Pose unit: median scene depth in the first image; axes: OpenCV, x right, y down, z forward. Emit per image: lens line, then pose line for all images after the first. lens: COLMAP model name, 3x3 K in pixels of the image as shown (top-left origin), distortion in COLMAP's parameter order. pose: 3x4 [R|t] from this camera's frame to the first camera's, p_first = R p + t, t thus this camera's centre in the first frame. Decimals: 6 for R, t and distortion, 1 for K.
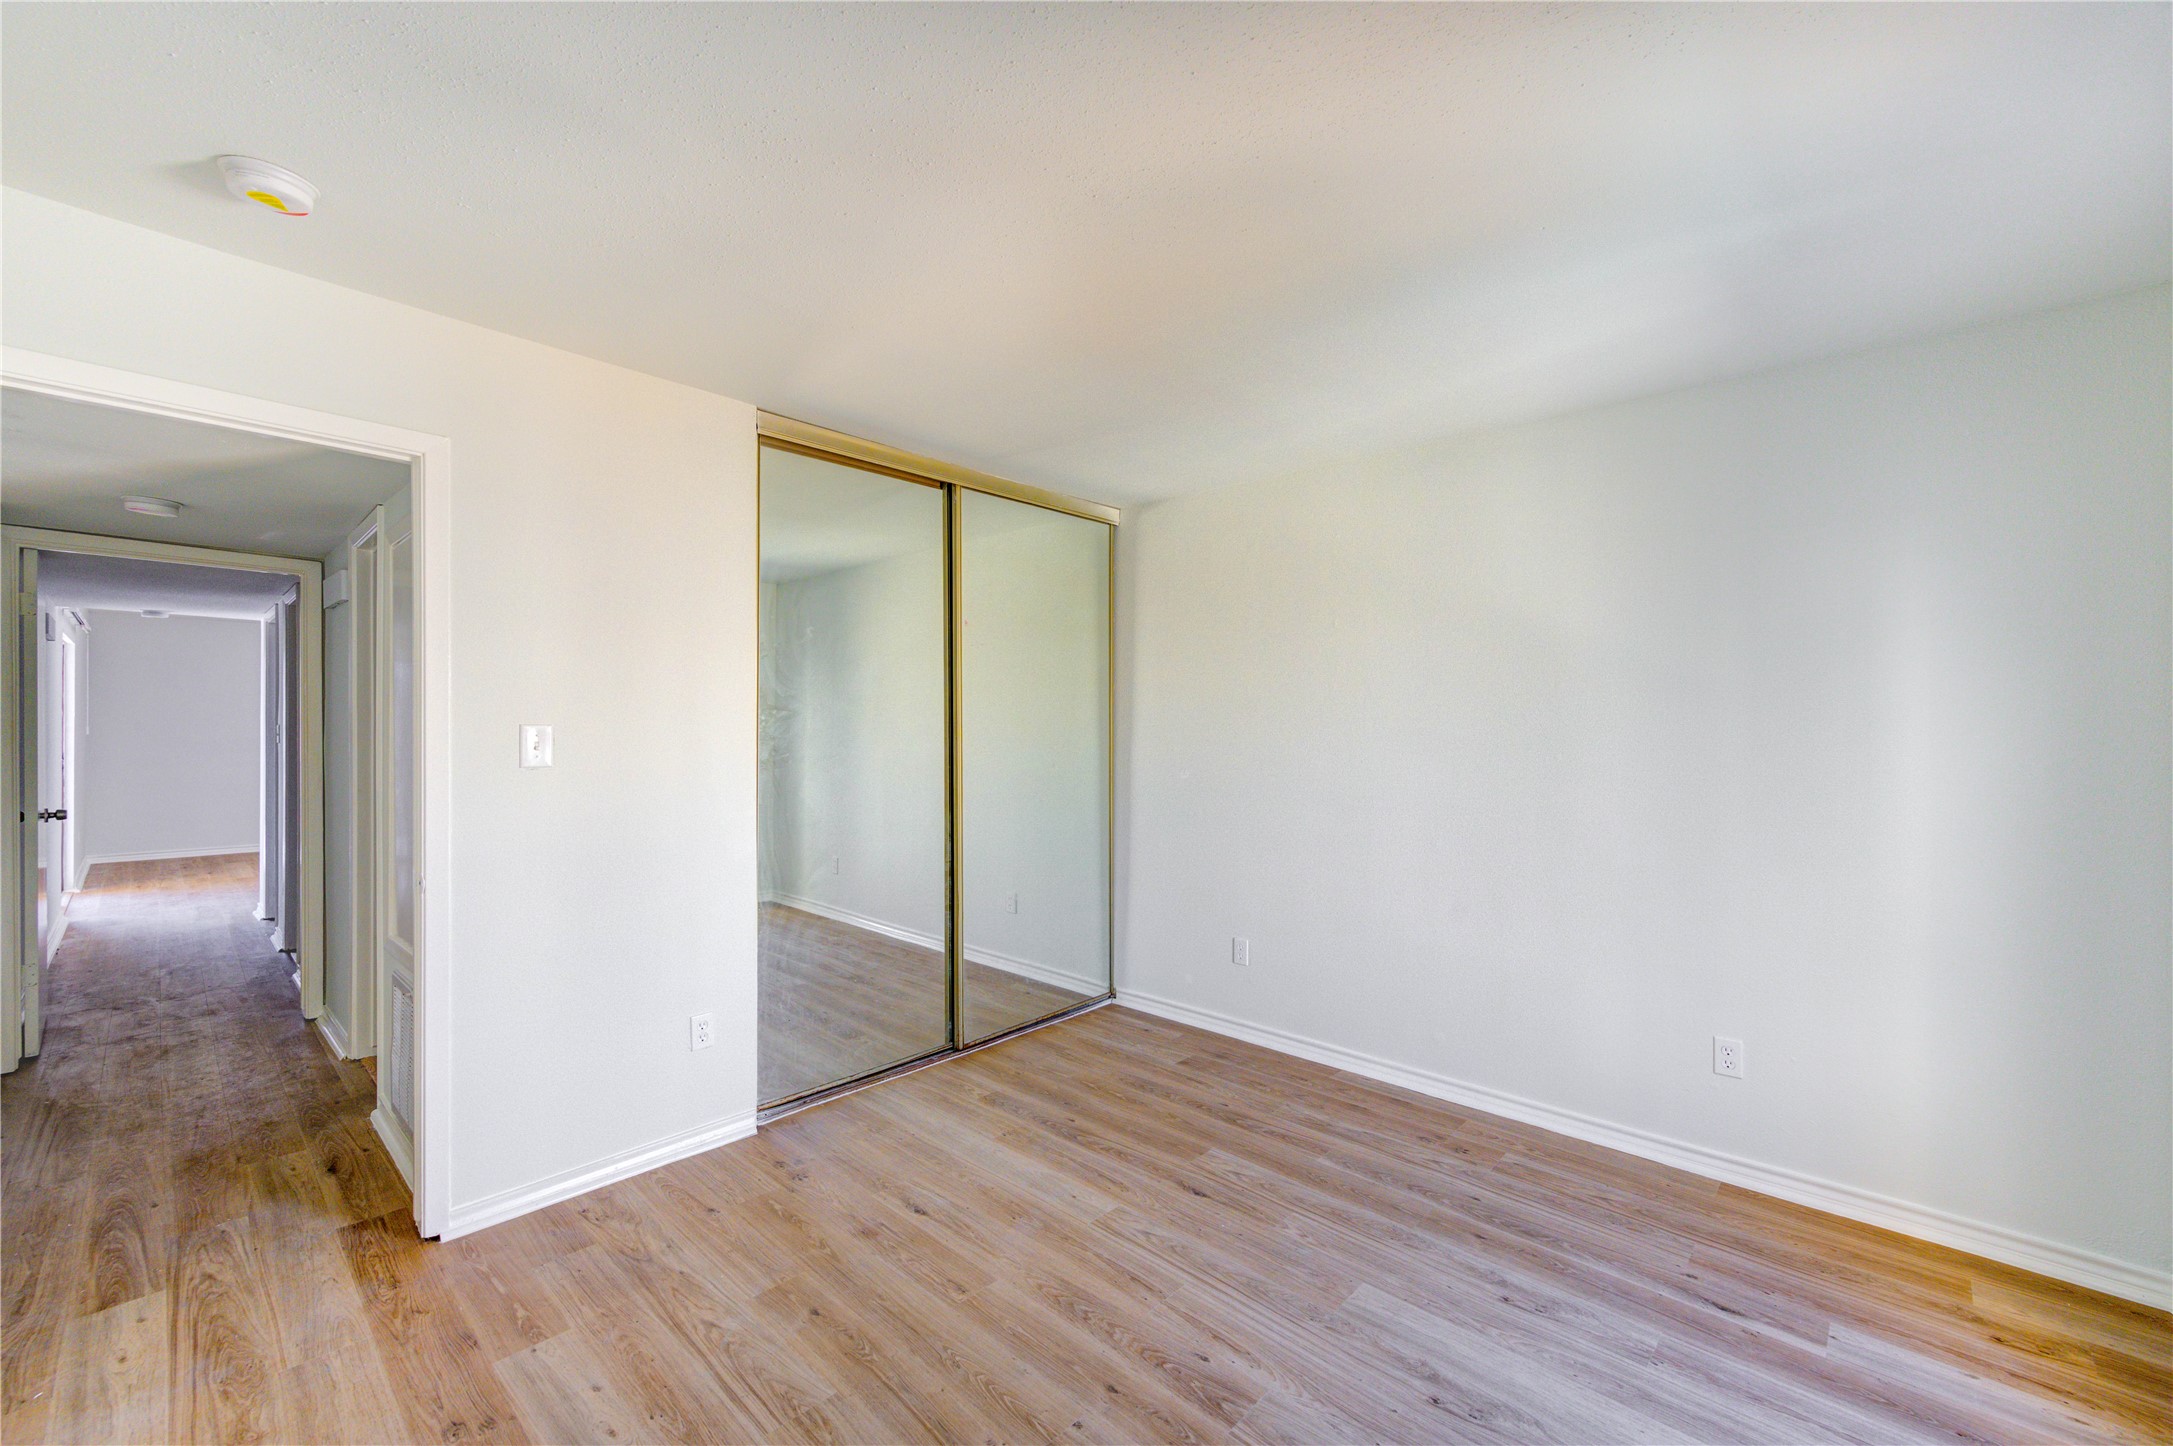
lens RADIAL K [[843.9, 0, 1101.7], [0, 843.9, 728.1], [0, 0, 1]] dist [0.000512, -0.000198]
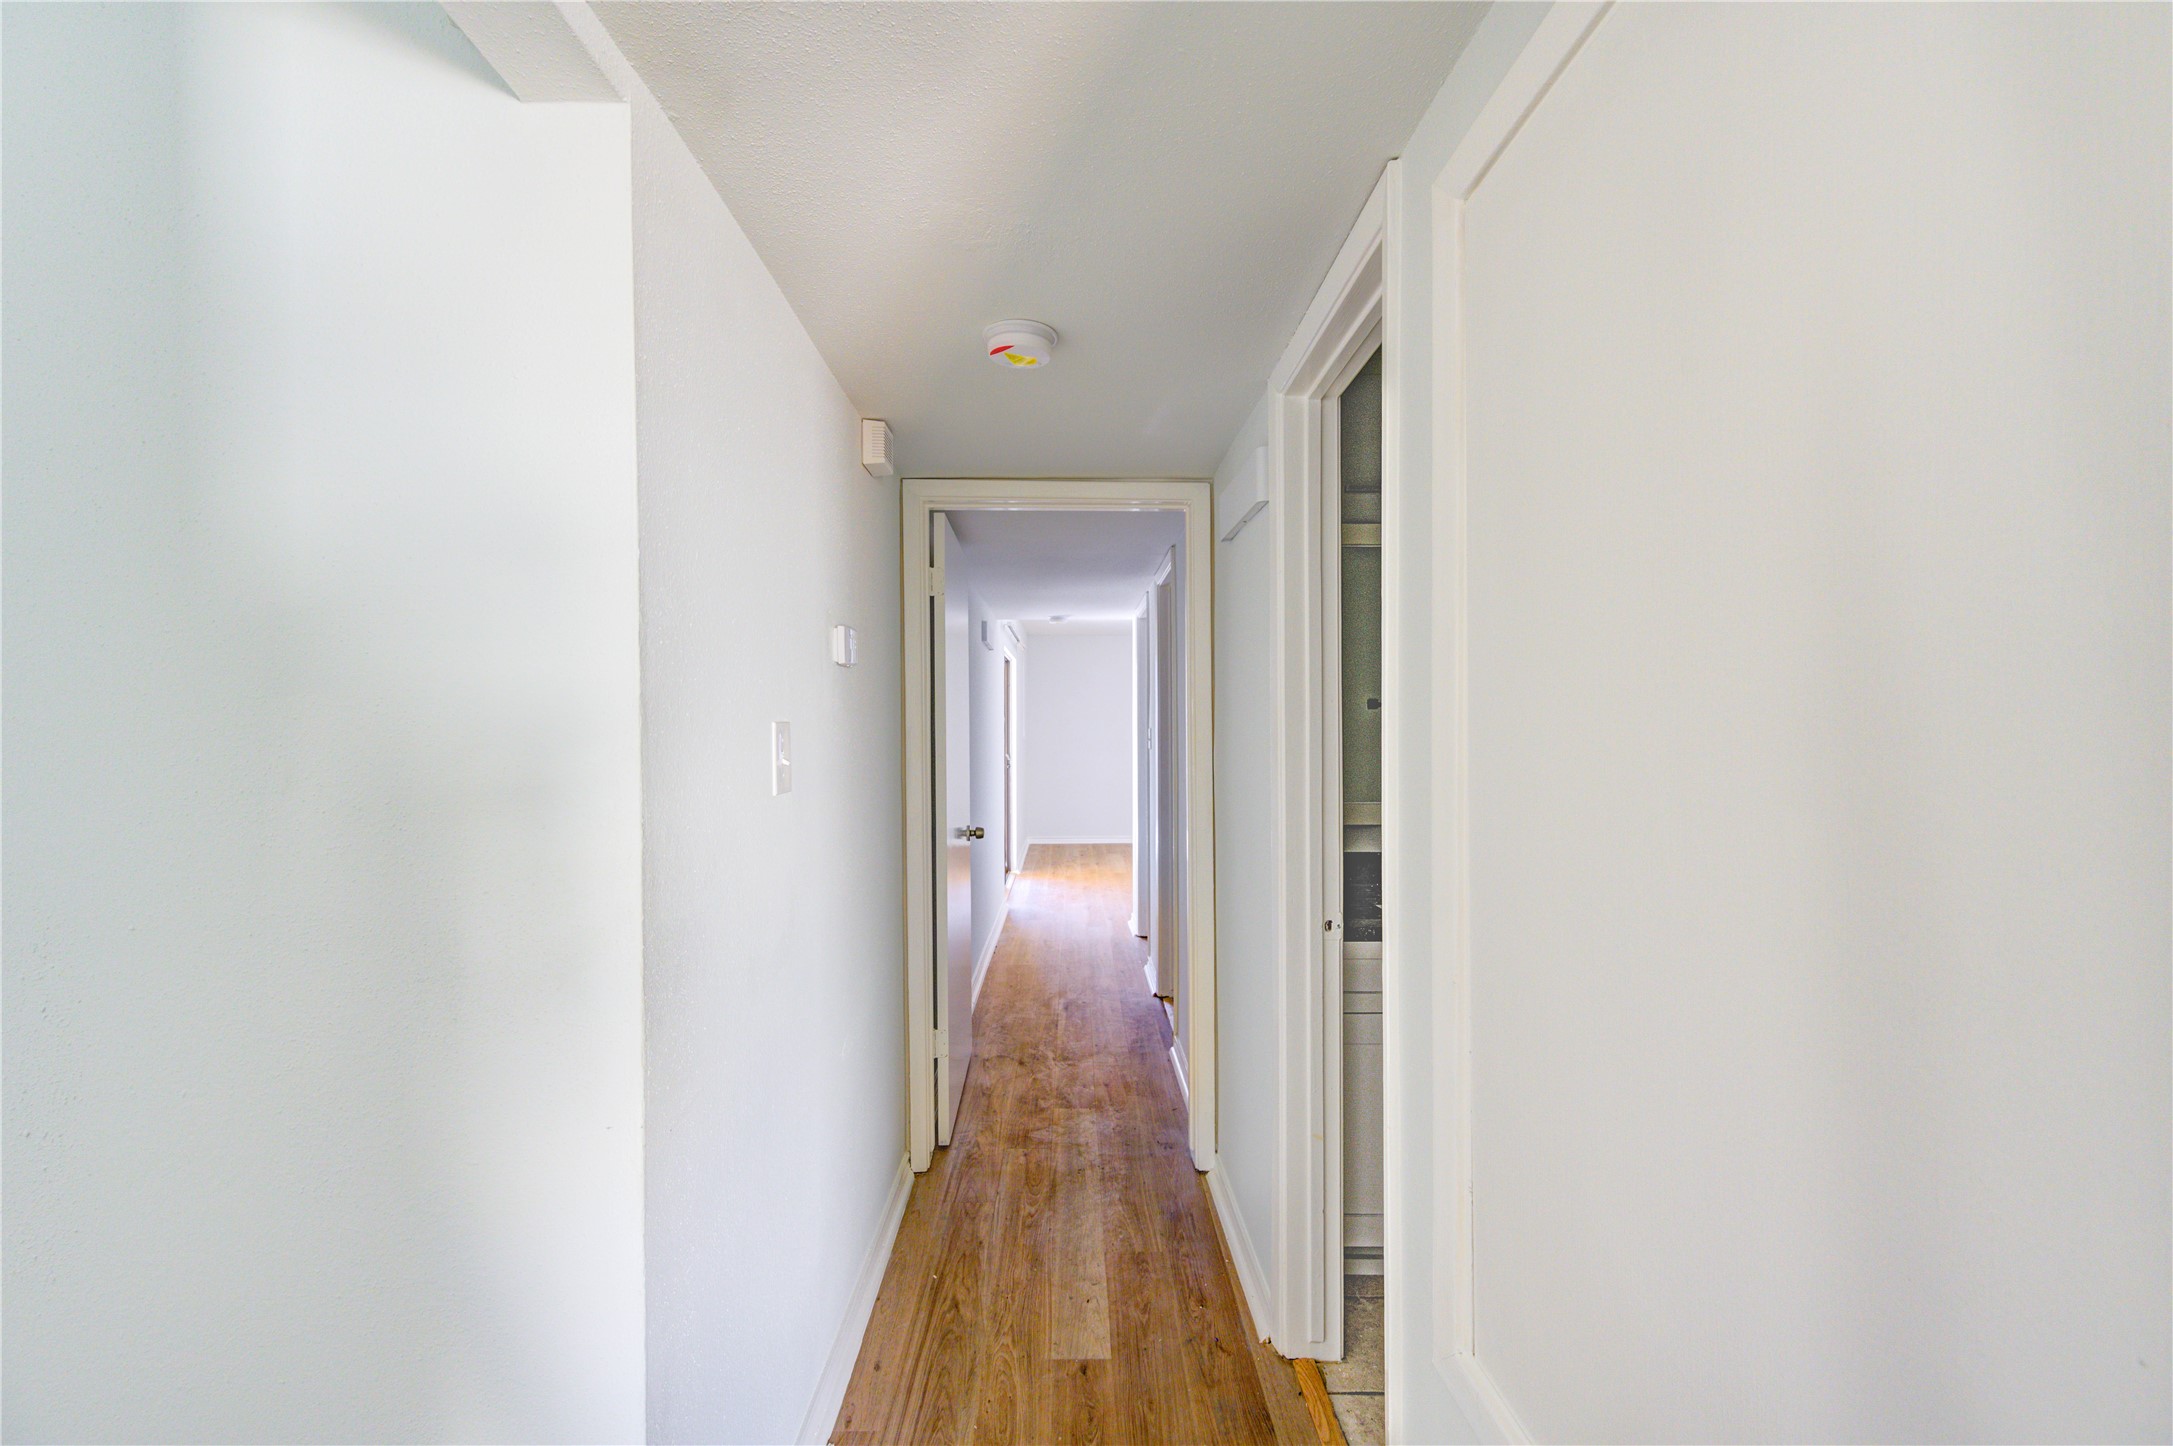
lens RADIAL K [[841.2, 0, 1081.3], [0, 841.2, 724.8], [0, 0, 1]] dist [0.000517, 0.000081]
pose [[0.673346, -0.007349, -0.739291, -0.601155], [0.004525, 0.999973, -0.005820, -0.004937], [0.739313, 0.000574, 0.673361, 0.572090]]
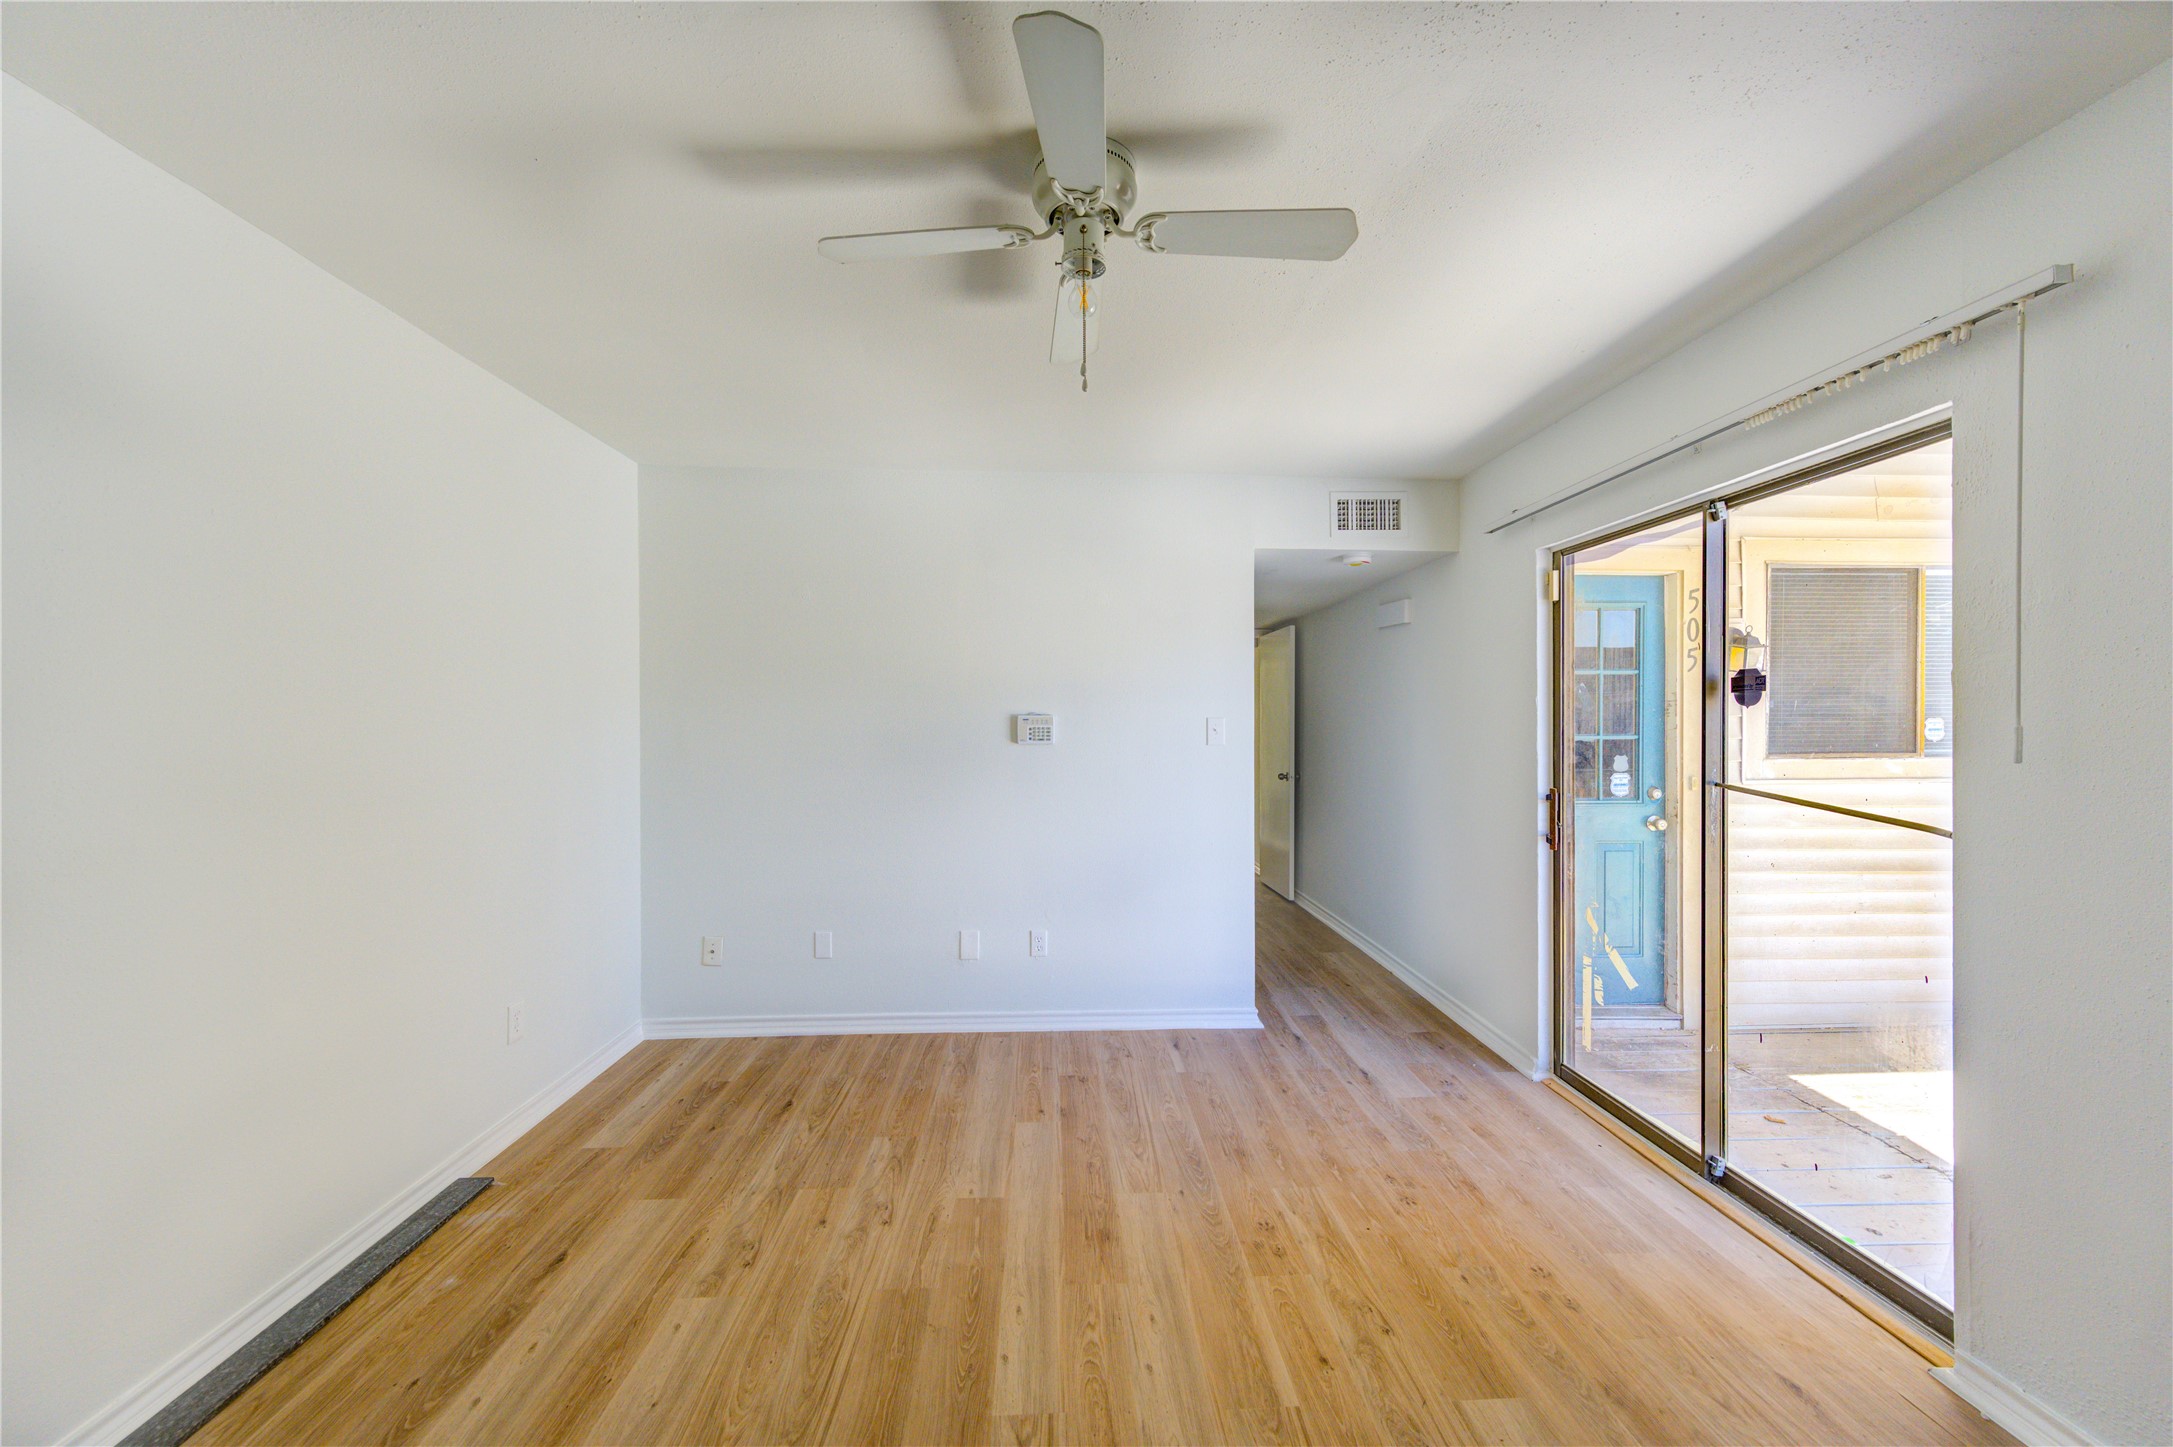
lens RADIAL K [[843.9, 0, 1101.7], [0, 843.9, 728.6], [0, 0, 1]] dist [0.000512, -0.000198]
pose [[-0.704918, -0.015263, 0.709124, -2.376807], [-0.000181, 0.999772, 0.021338, -0.011178], [-0.709288, 0.014913, -0.704761, 2.647417]]
